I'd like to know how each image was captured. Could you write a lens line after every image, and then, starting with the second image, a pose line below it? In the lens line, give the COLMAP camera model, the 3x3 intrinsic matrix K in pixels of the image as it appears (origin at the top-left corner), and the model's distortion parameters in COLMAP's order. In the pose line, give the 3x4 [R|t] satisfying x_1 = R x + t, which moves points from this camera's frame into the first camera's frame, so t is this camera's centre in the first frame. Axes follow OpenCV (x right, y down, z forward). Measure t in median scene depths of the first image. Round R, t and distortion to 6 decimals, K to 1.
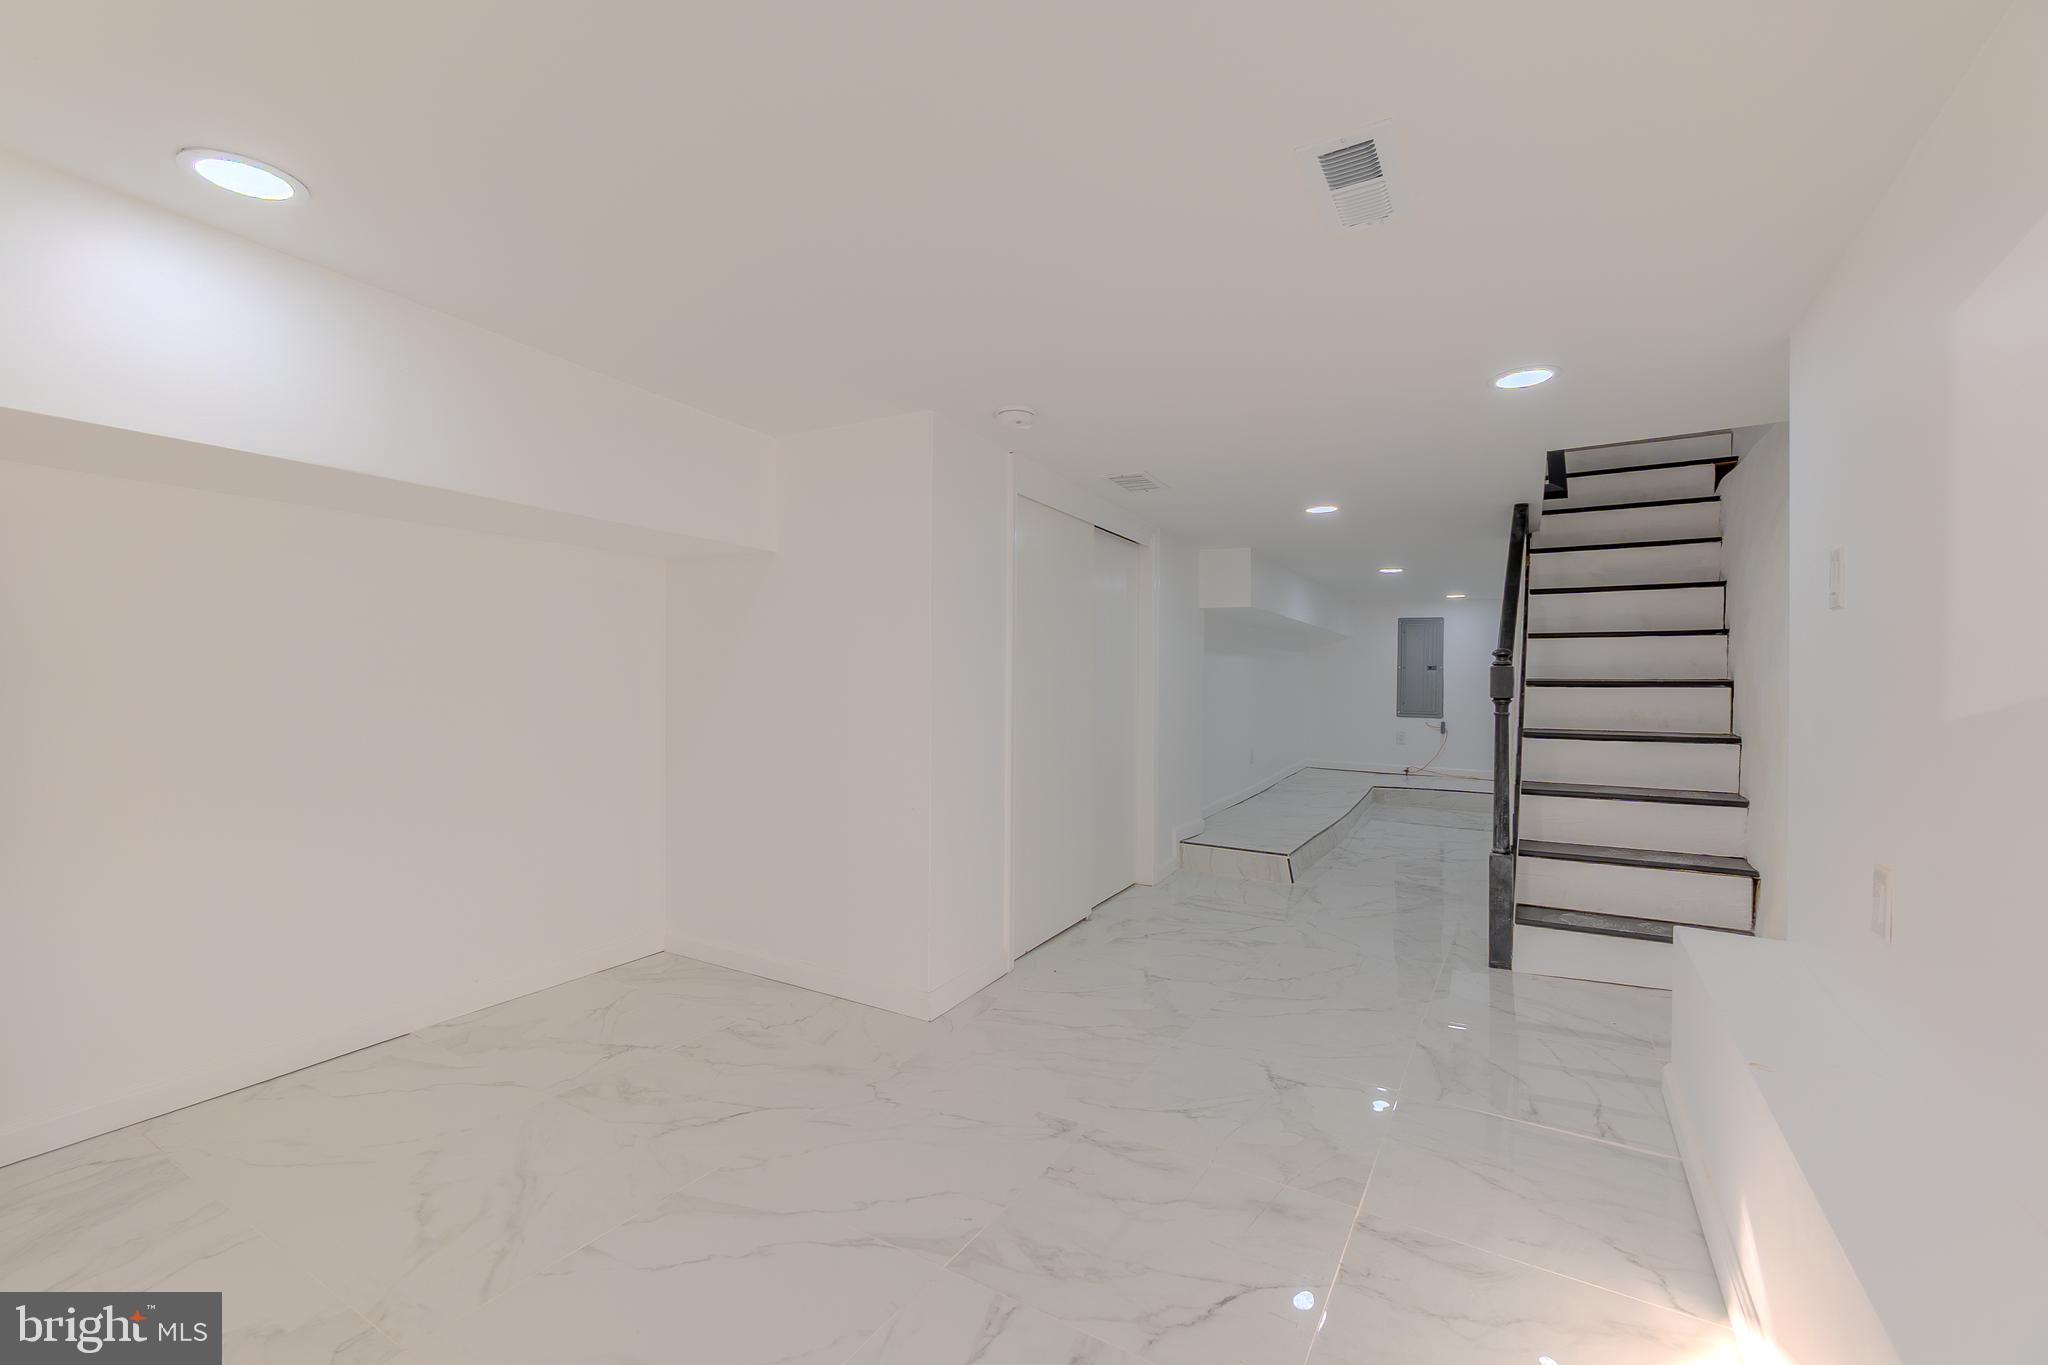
lens RADIAL K [[883.4, 0, 990.6], [0, 883.4, 680.2], [0, 0, 1]] dist [0.007684, 0.000107]
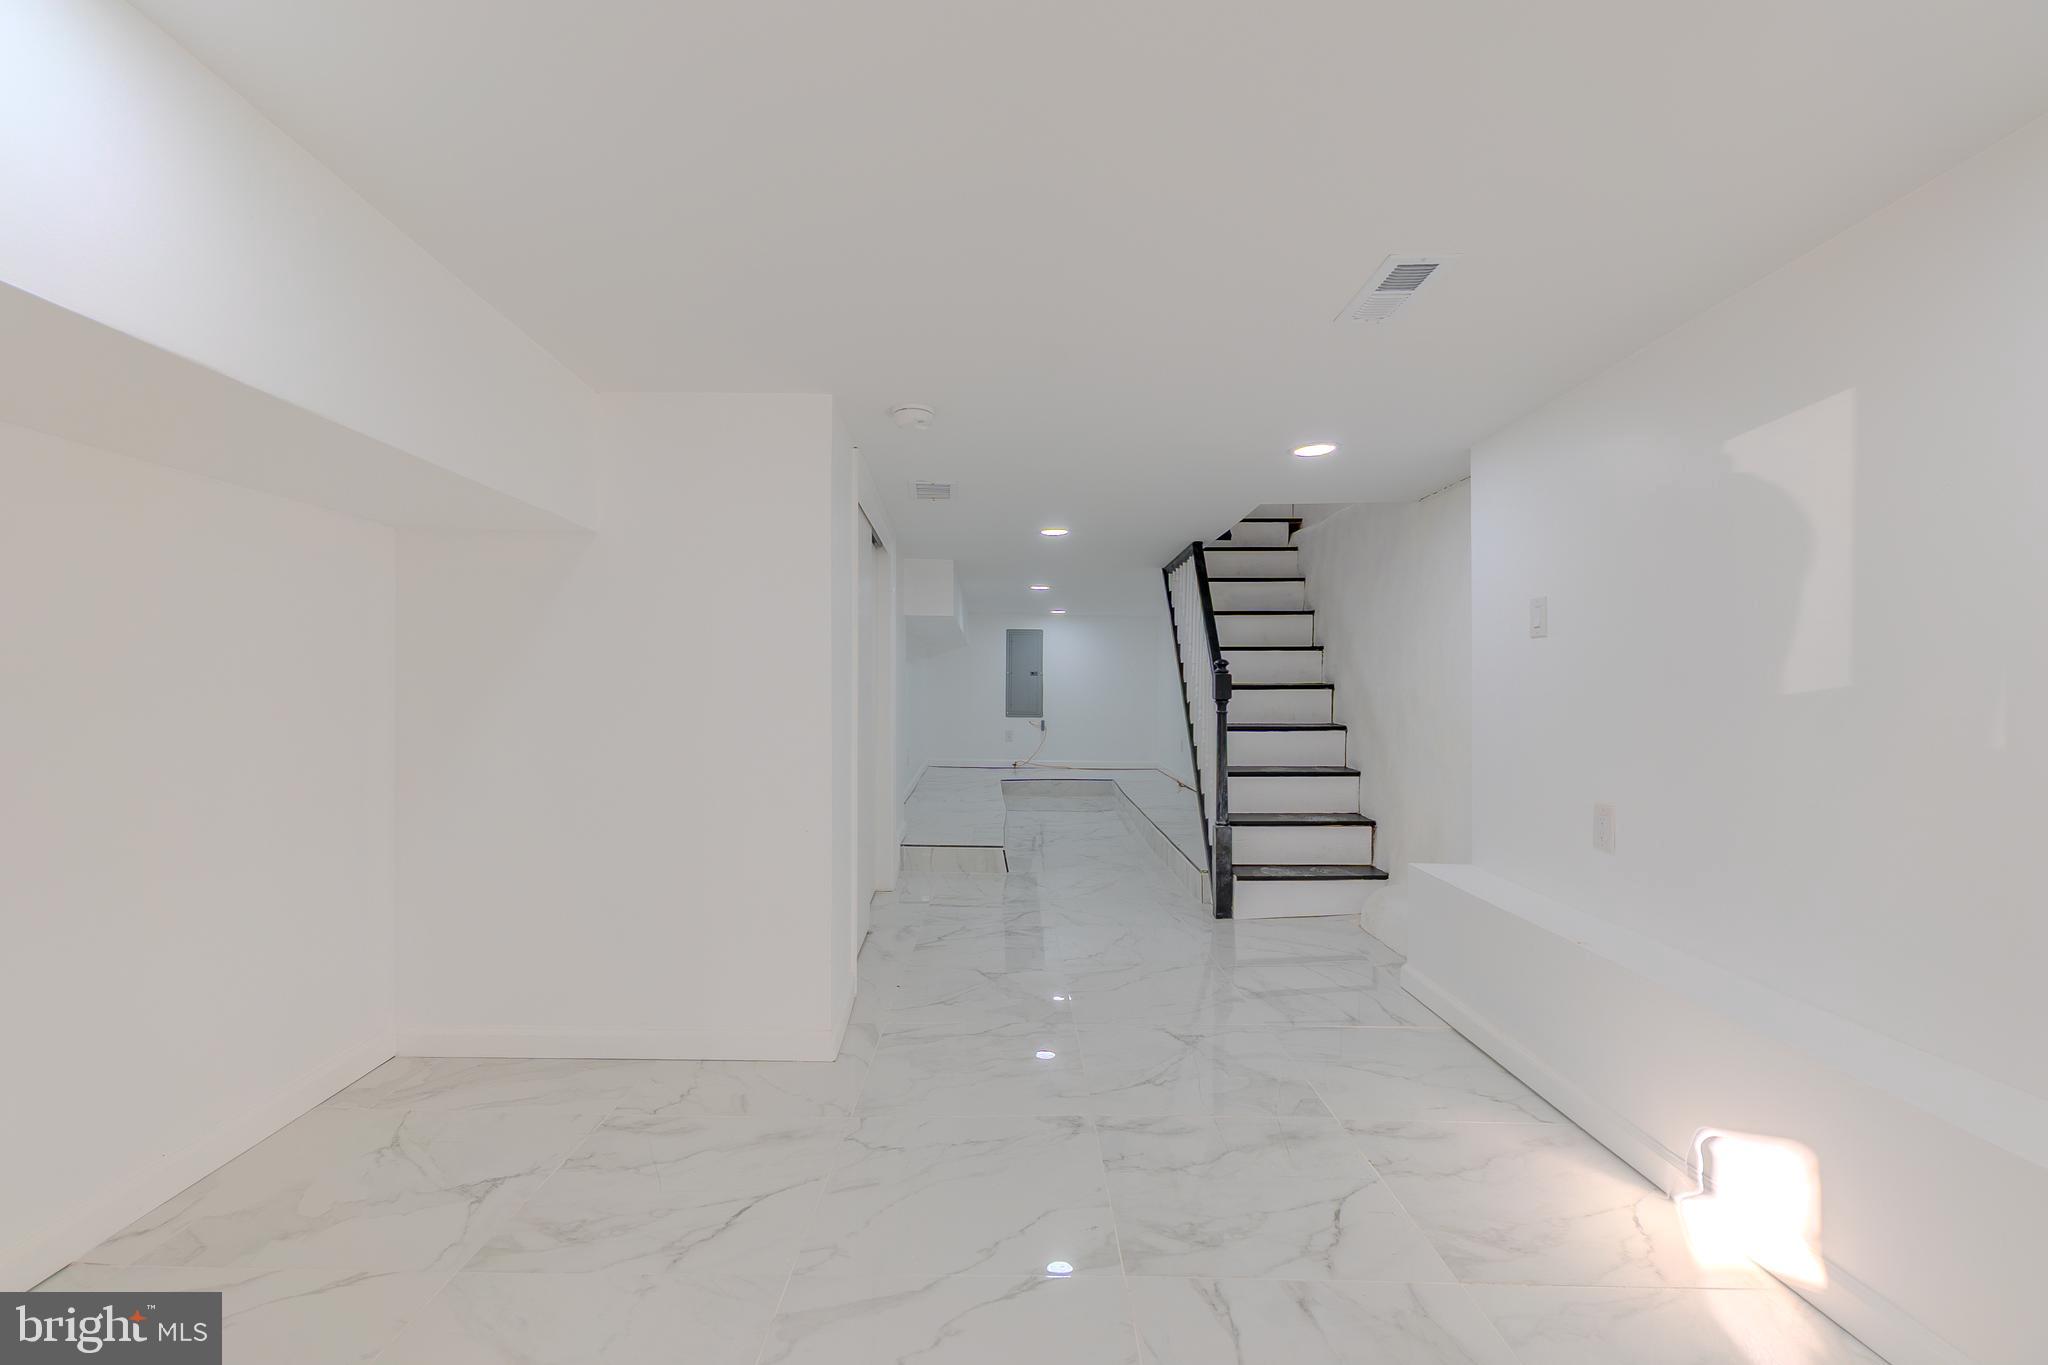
lens RADIAL K [[888.6, 0, 1009.1], [0, 888.6, 682.3], [0, 0, 1]] dist [0.003500, 0.000339]
pose [[0.853711, -0.003866, 0.520732, -0.325405], [0.005071, 0.999987, -0.000890, -0.004029], [-0.520722, 0.003401, 0.853720, 0.097798]]
